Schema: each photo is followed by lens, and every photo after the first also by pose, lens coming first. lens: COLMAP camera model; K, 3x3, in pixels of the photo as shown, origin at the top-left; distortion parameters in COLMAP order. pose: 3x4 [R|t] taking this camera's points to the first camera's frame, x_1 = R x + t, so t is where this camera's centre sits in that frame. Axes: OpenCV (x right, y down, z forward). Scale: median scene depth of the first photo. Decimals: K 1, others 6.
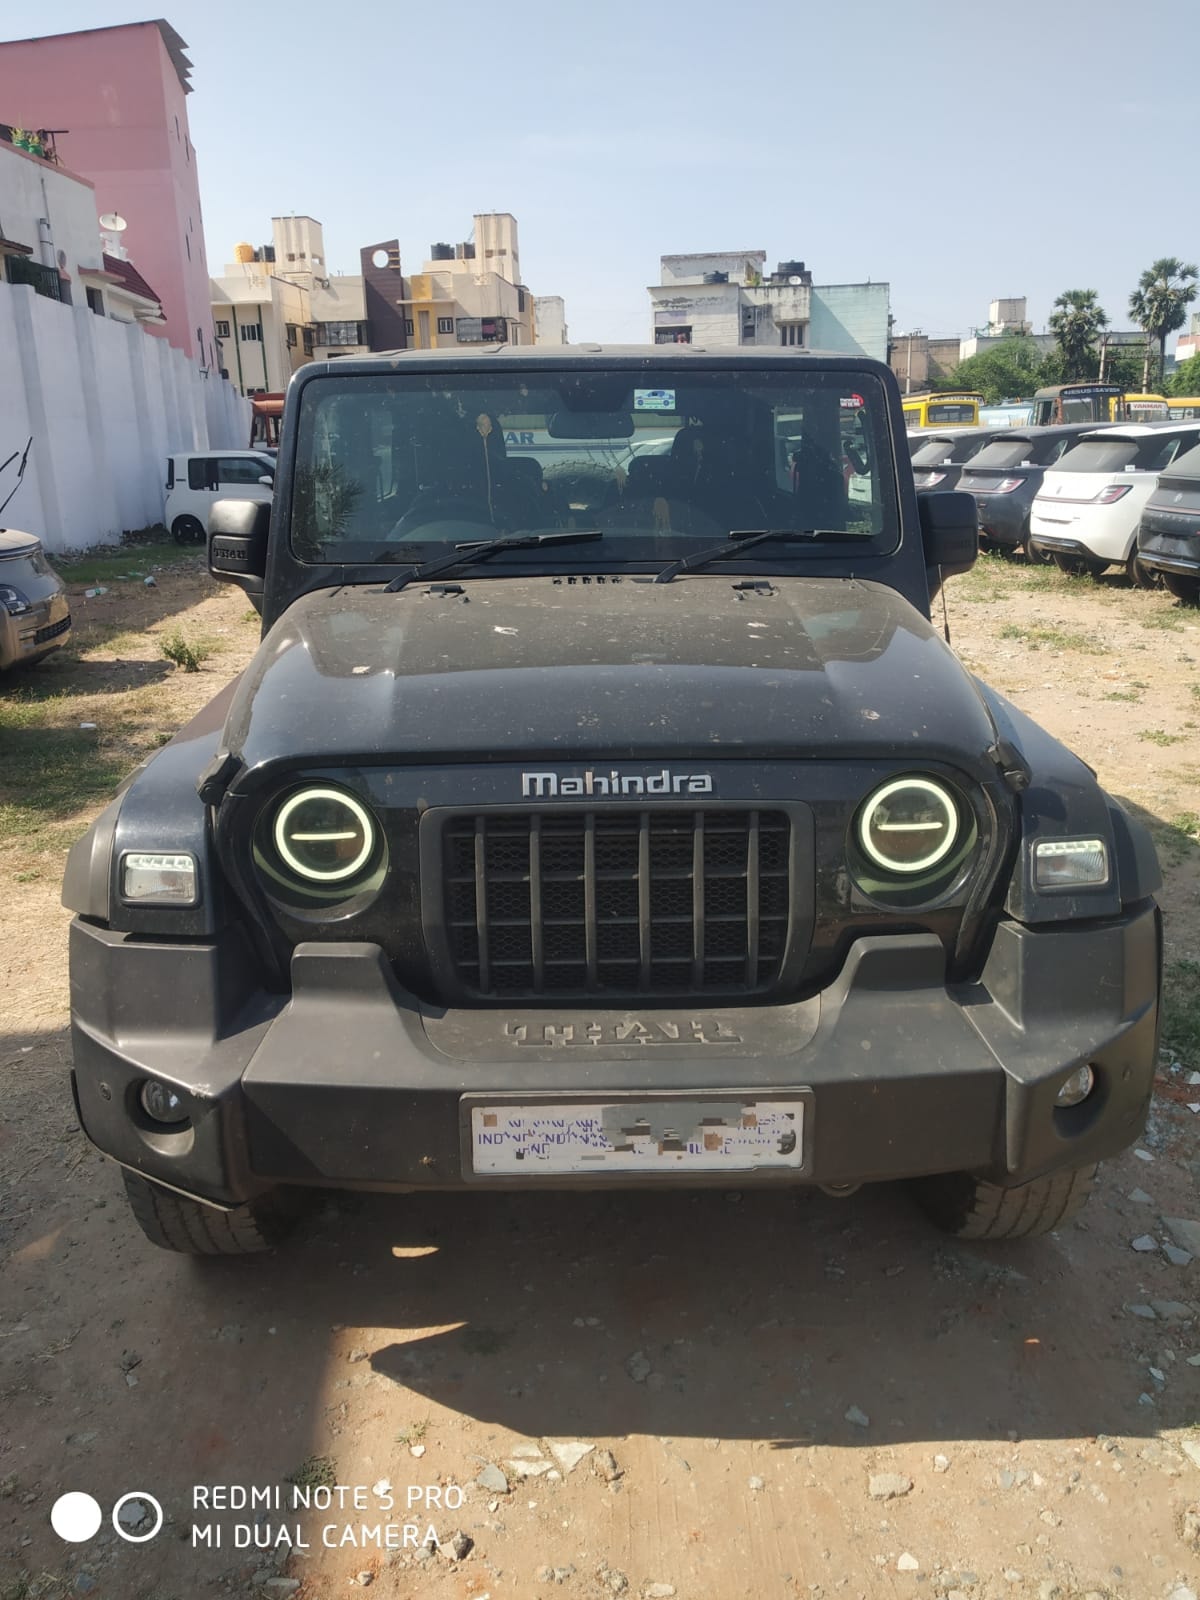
lens RADIAL K [[1236.5, 0, 590.2], [0, 1236.5, 814.0], [0, 0, 1]] dist [0.009708, -0.012687]
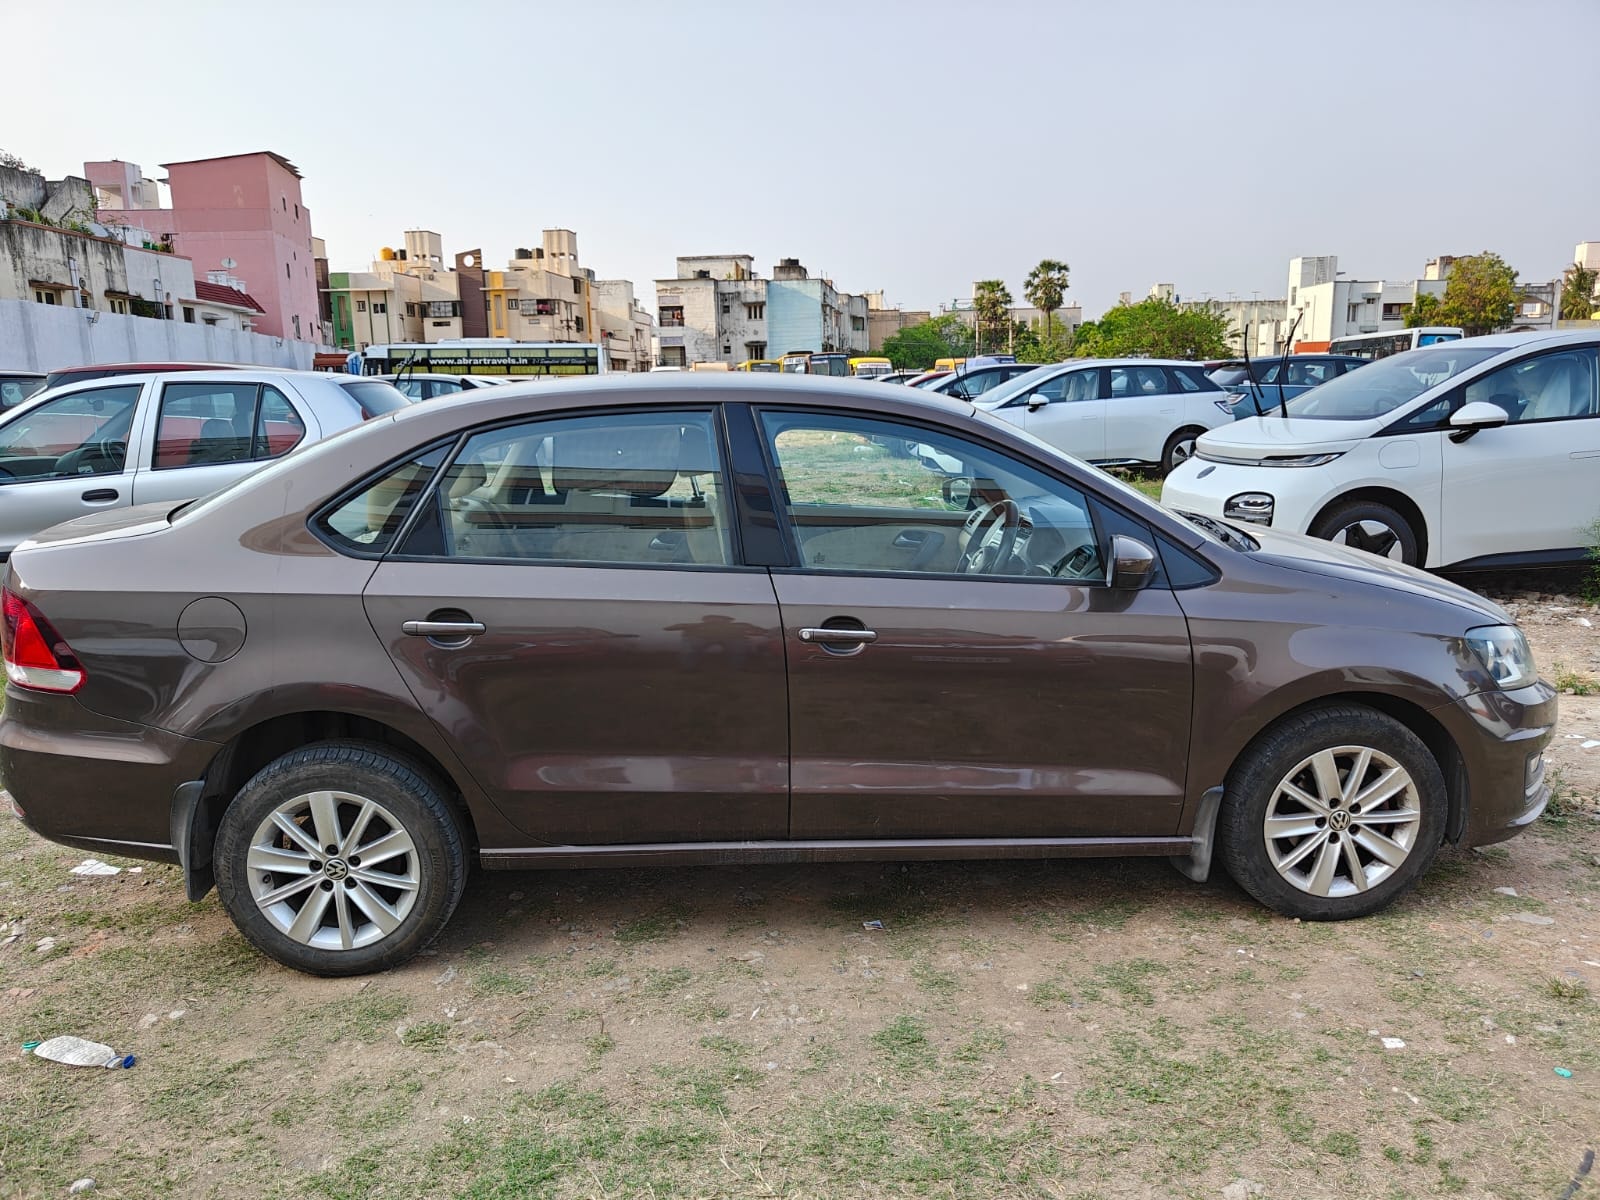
lens RADIAL K [[1153.9, 0, 808.5], [0, 1153.9, 614.4], [0, 0, 1]] dist [0.001890, 0.001122]
pose [[0.999862, 0.011370, -0.012129, 0.443451], [-0.012444, 0.995637, -0.092476, 0.164989], [0.011025, 0.092615, 0.995641, -0.570677]]
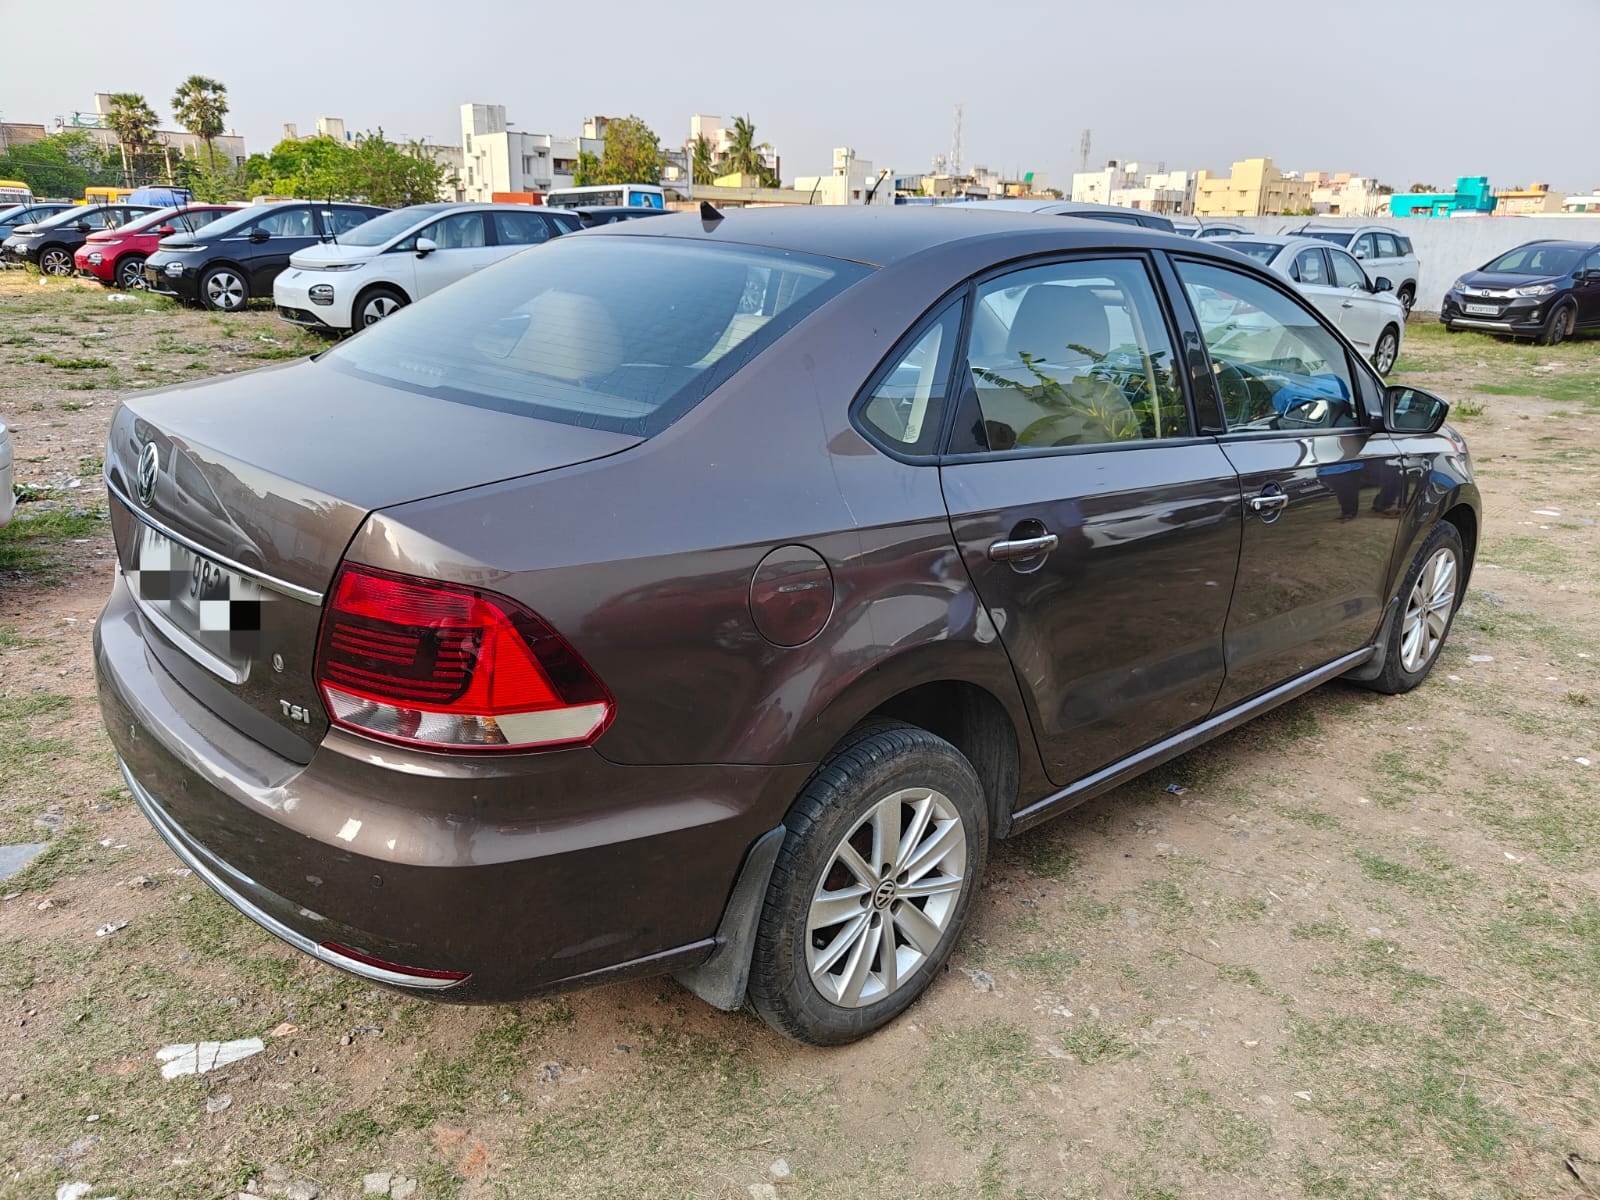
lens RADIAL K [[1153.9, 0, 797.0], [0, 1153.9, 609.2], [0, 0, 1]] dist [0.001890, 0.001122]
pose [[0.785423, -0.150642, 0.600347, 0.345850], [0.136571, 0.988204, 0.069292, 0.153345], [-0.603704, 0.027566, 0.796732, -0.519541]]
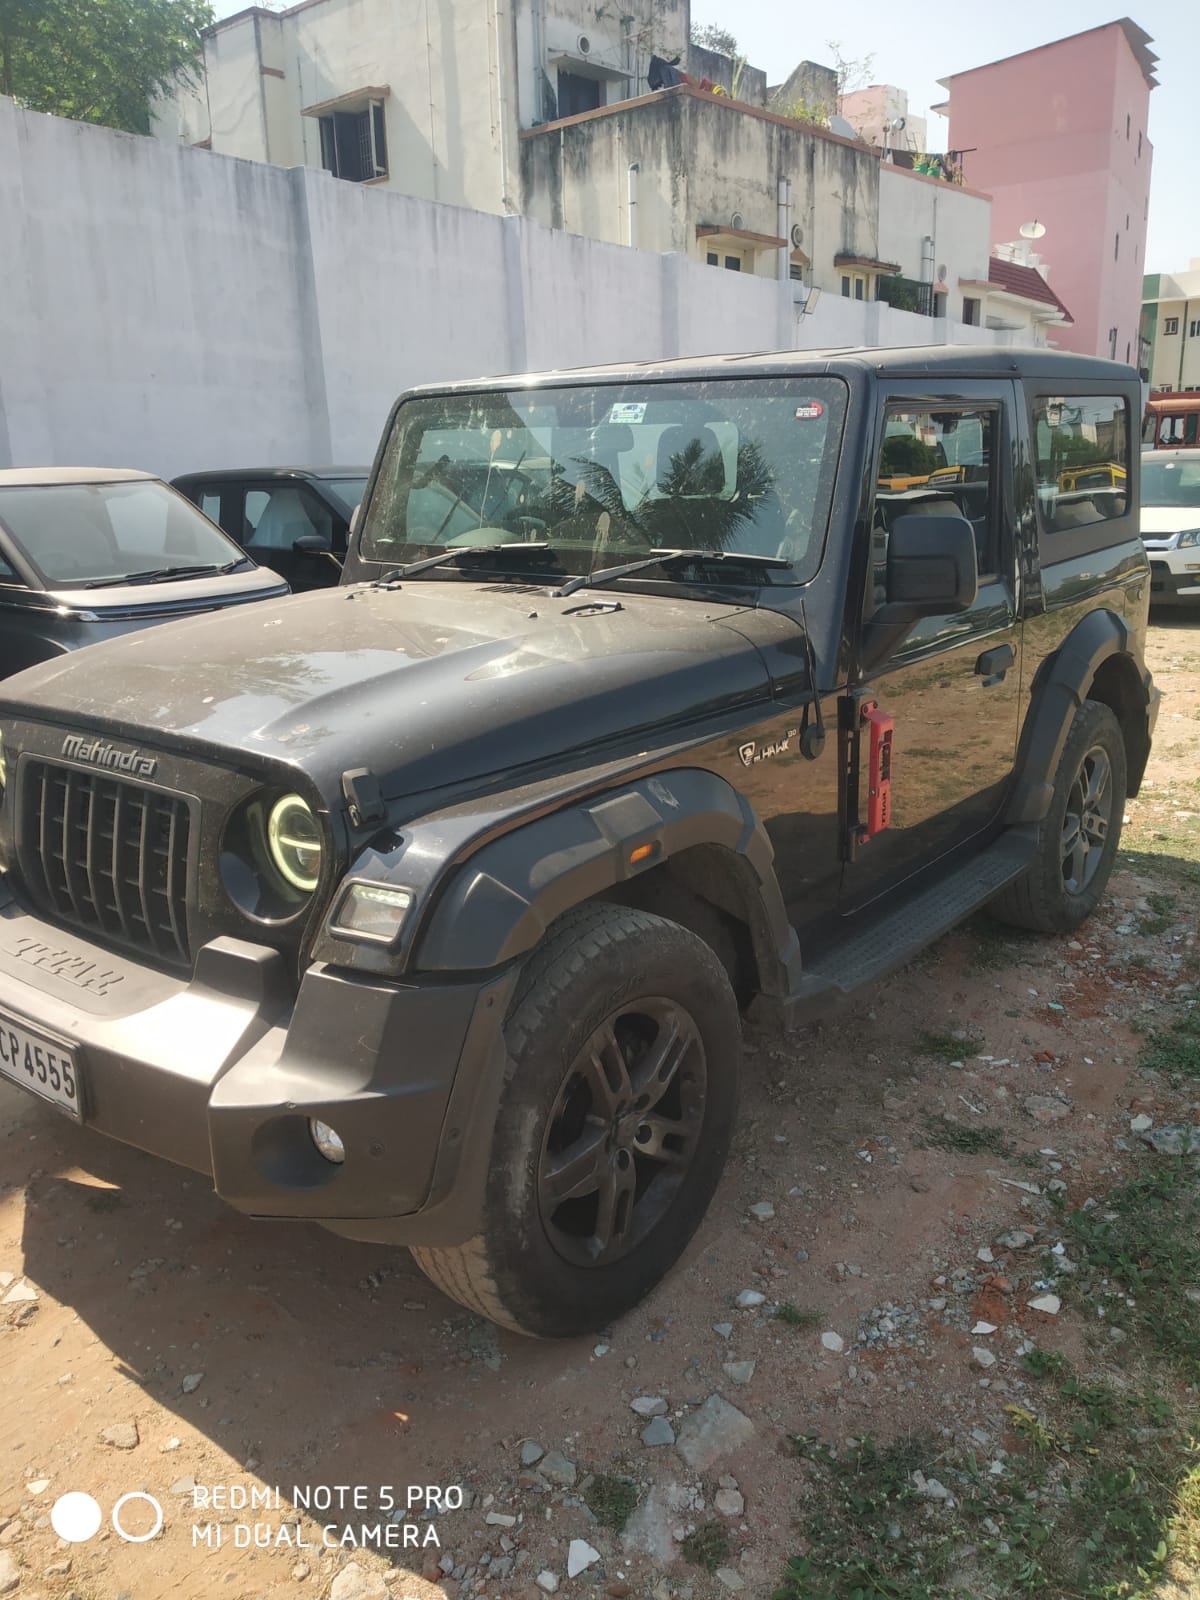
lens RADIAL K [[1236.5, 0, 650.3], [0, 1236.5, 809.0], [0, 0, 1]] dist [0.009708, -0.012687]
pose [[0.776218, 0.173842, -0.606024, 0.066275], [-0.176398, 0.982727, 0.055965, -0.007586], [0.605285, 0.063460, 0.793475, 0.022559]]
